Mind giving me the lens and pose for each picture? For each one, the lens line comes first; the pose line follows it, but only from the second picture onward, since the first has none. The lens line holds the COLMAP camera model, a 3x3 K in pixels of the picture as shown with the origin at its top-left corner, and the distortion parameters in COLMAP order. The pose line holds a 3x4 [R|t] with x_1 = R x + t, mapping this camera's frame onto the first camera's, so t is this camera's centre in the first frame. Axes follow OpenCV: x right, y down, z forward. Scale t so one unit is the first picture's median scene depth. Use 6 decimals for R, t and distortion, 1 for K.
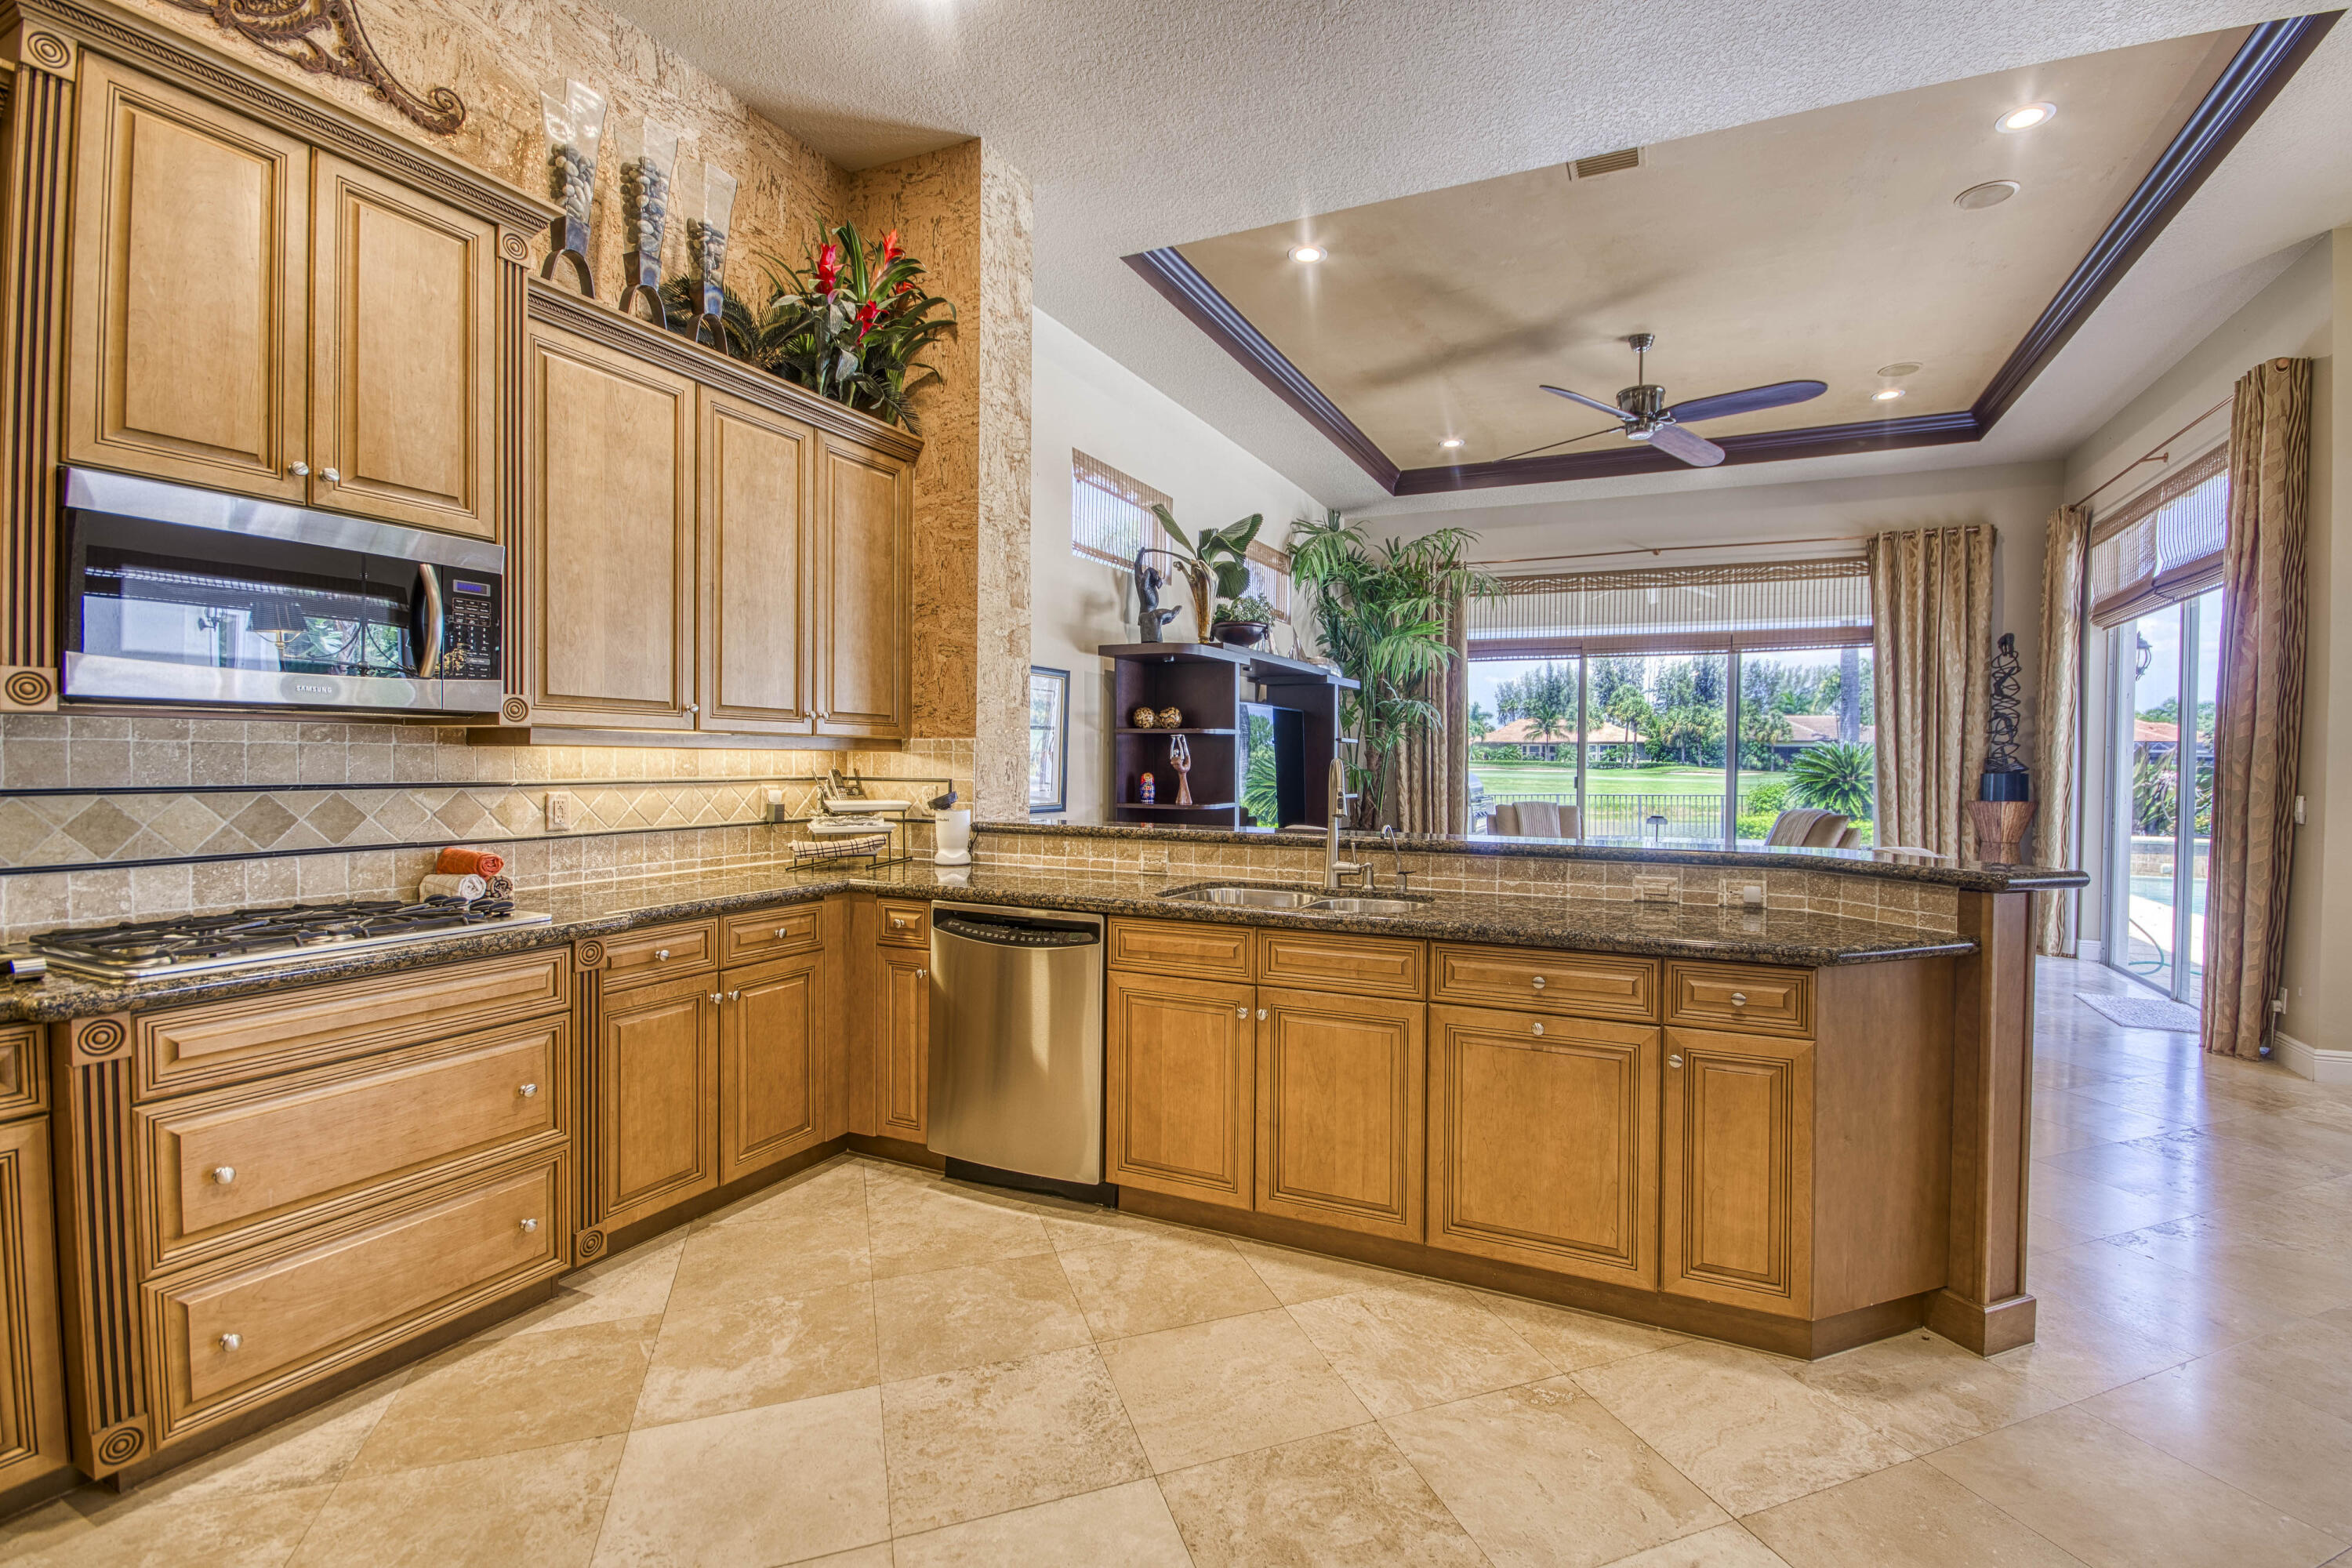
lens RADIAL K [[1041.9, 0, 1235.5], [0, 1041.9, 774.7], [0, 0, 1]] dist [0.007842, -0.009714]
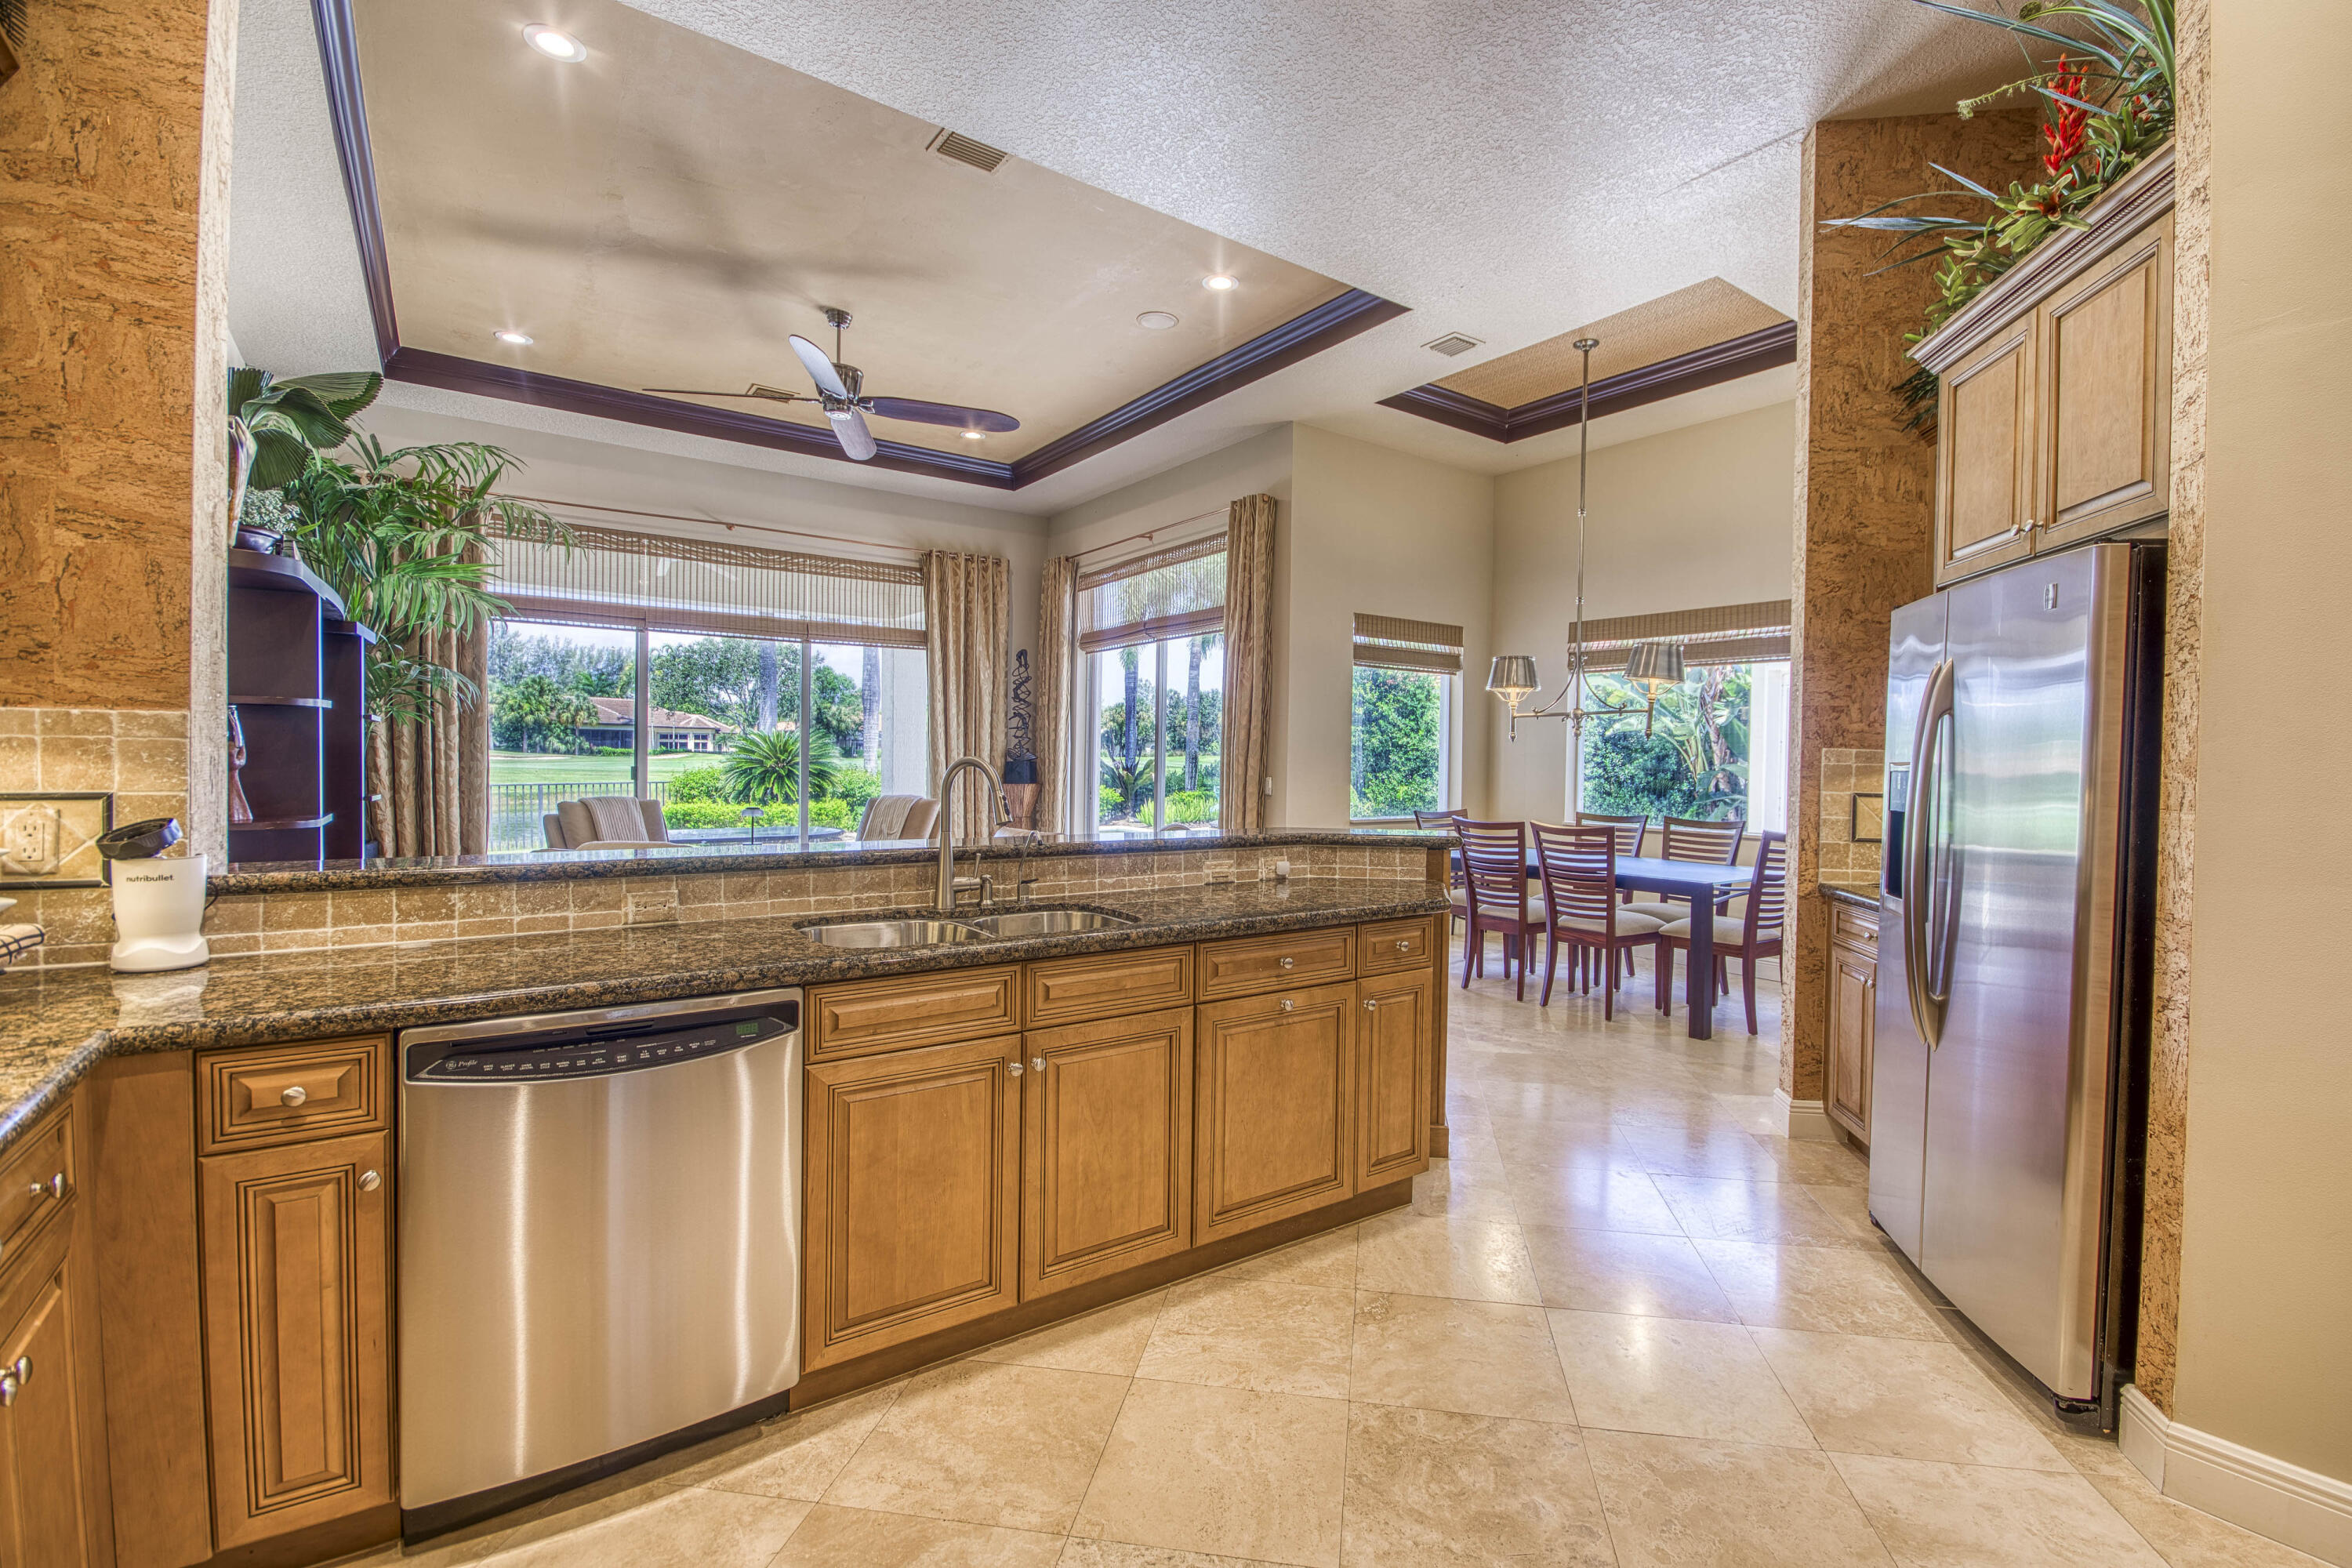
lens RADIAL K [[1041.9, 0, 1232.7], [0, 1041.9, 775.2], [0, 0, 1]] dist [0.007842, -0.009714]
pose [[0.495686, -0.015847, 0.868357, -0.287254], [0.001602, 0.999848, 0.017332, -0.007873], [-0.868500, -0.007201, 0.495637, 0.207889]]
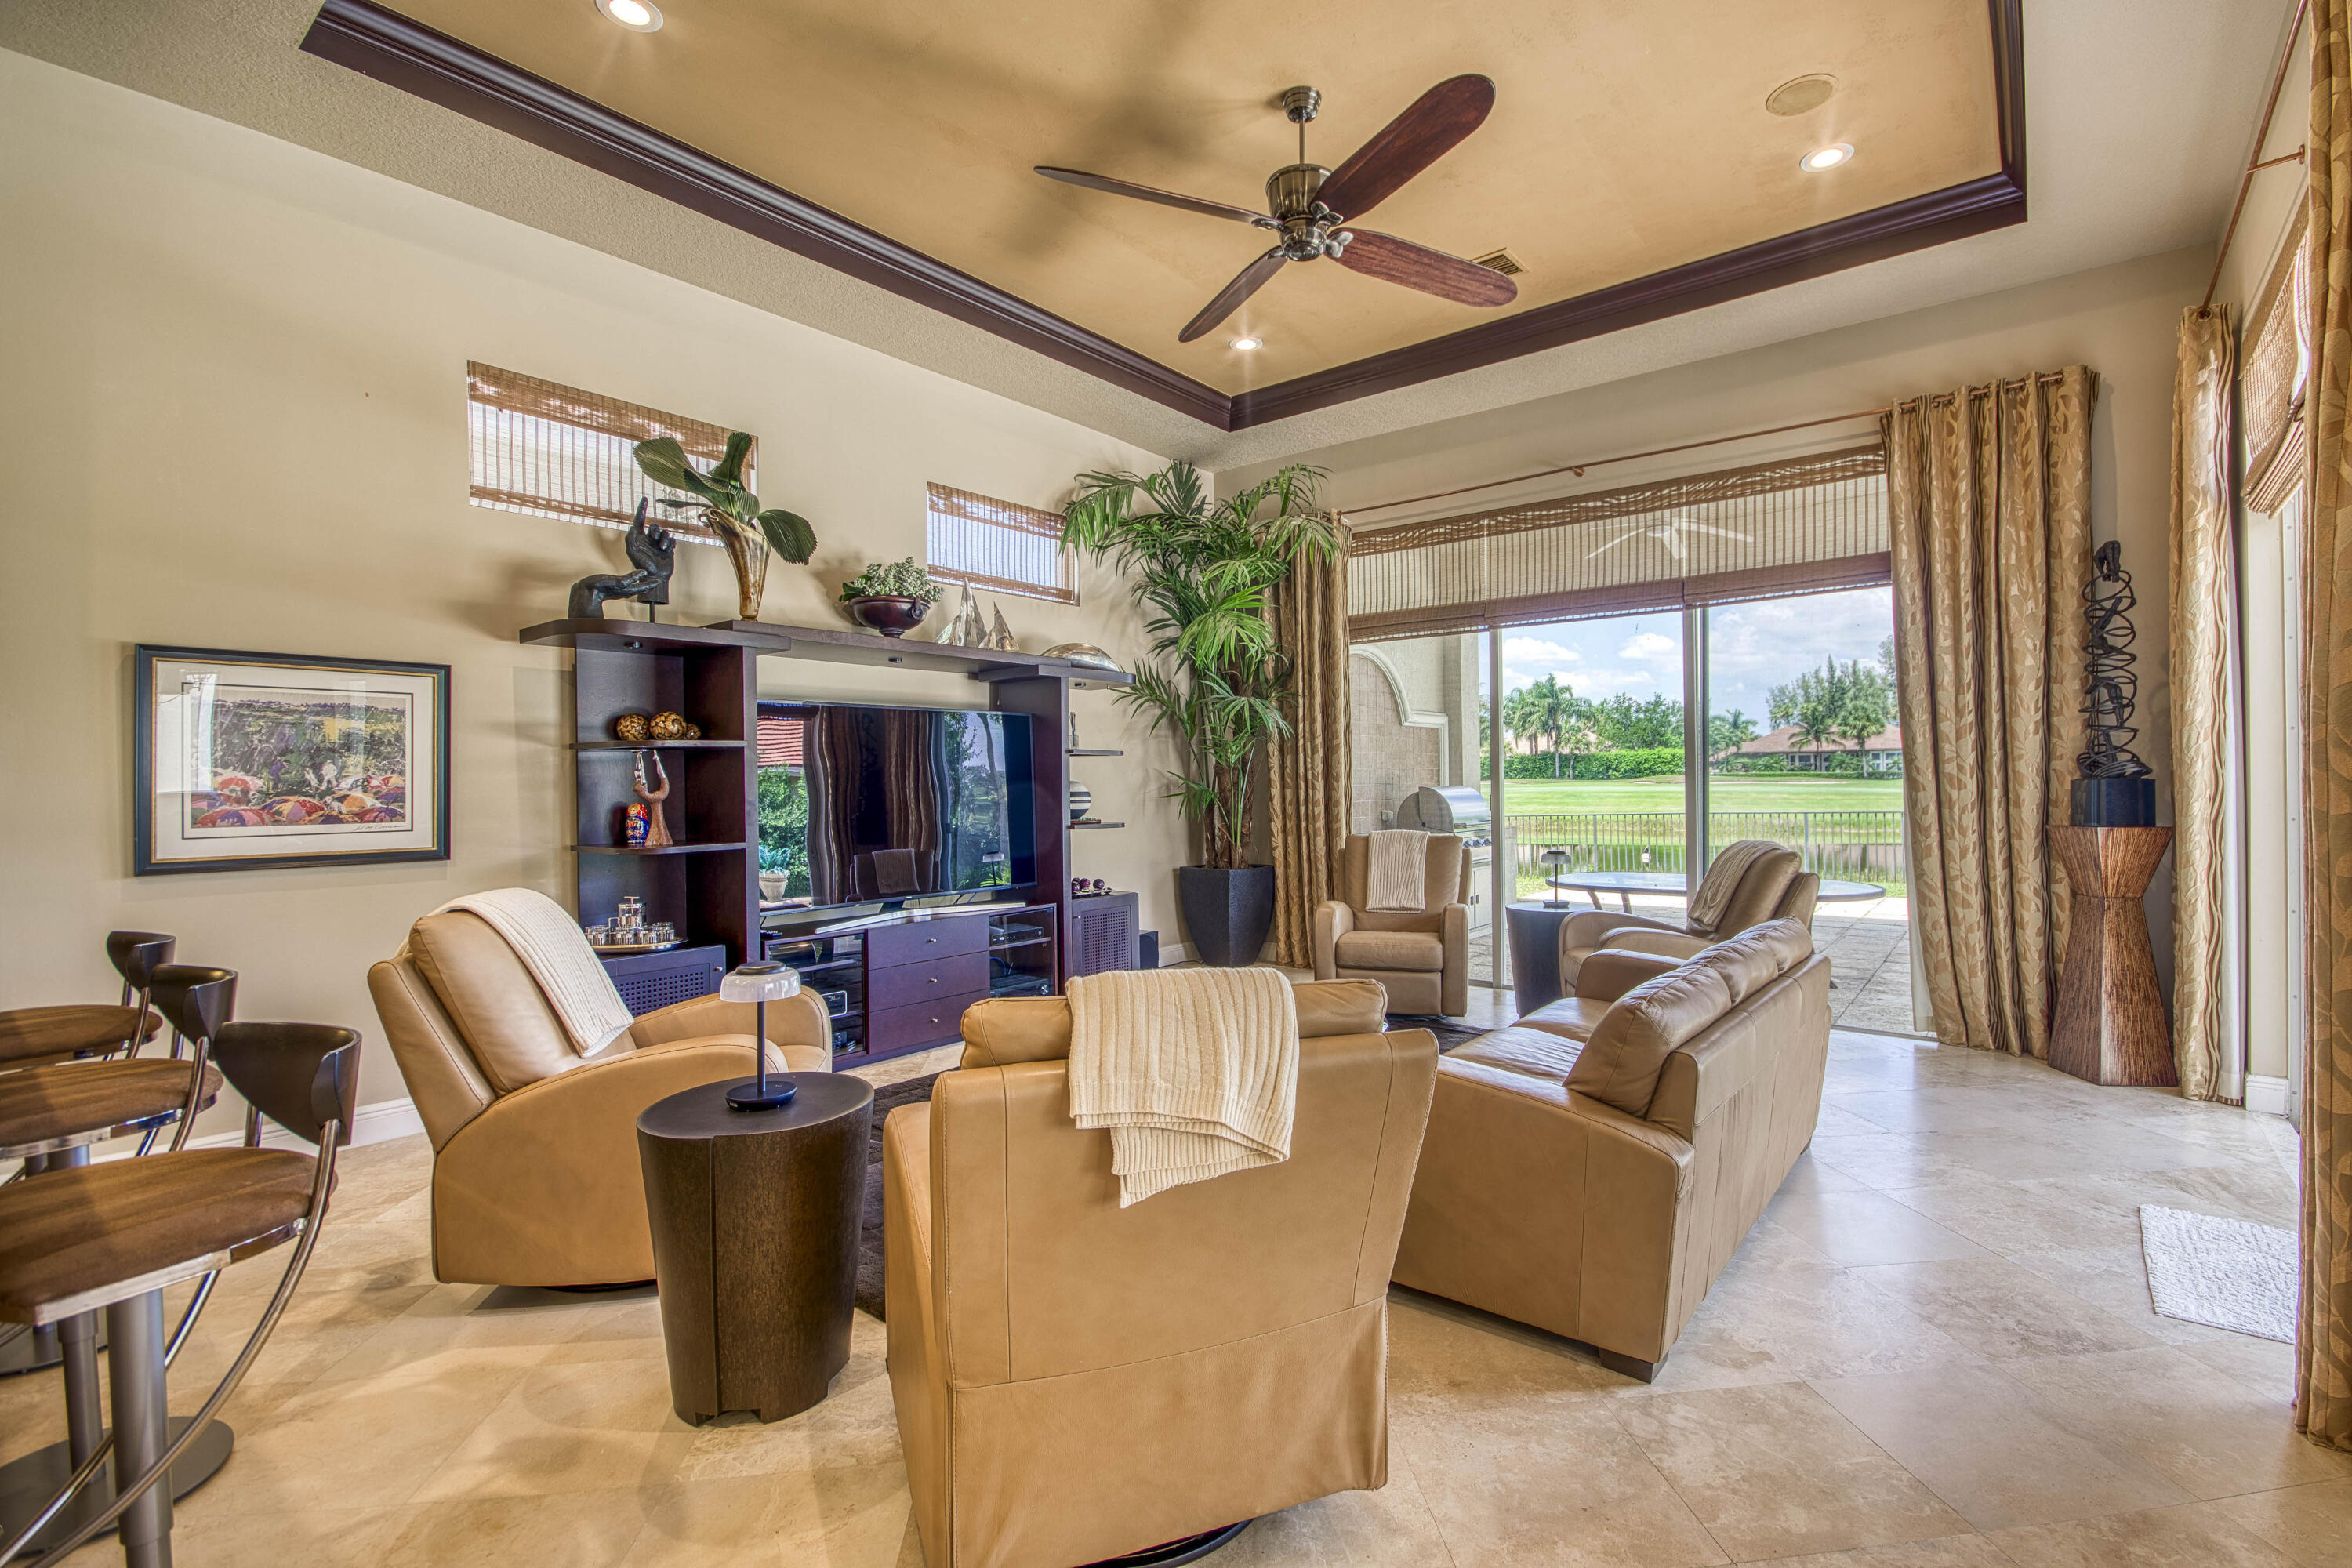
lens RADIAL K [[1041.9, 0, 1236.1], [0, 1041.9, 777.8], [0, 0, 1]] dist [0.007842, -0.009714]
pose [[0.971765, -0.019899, -0.235112, 0.510045], [0.016149, 0.999710, -0.017864, 0.000456], [0.235399, 0.013563, 0.971804, 0.402638]]
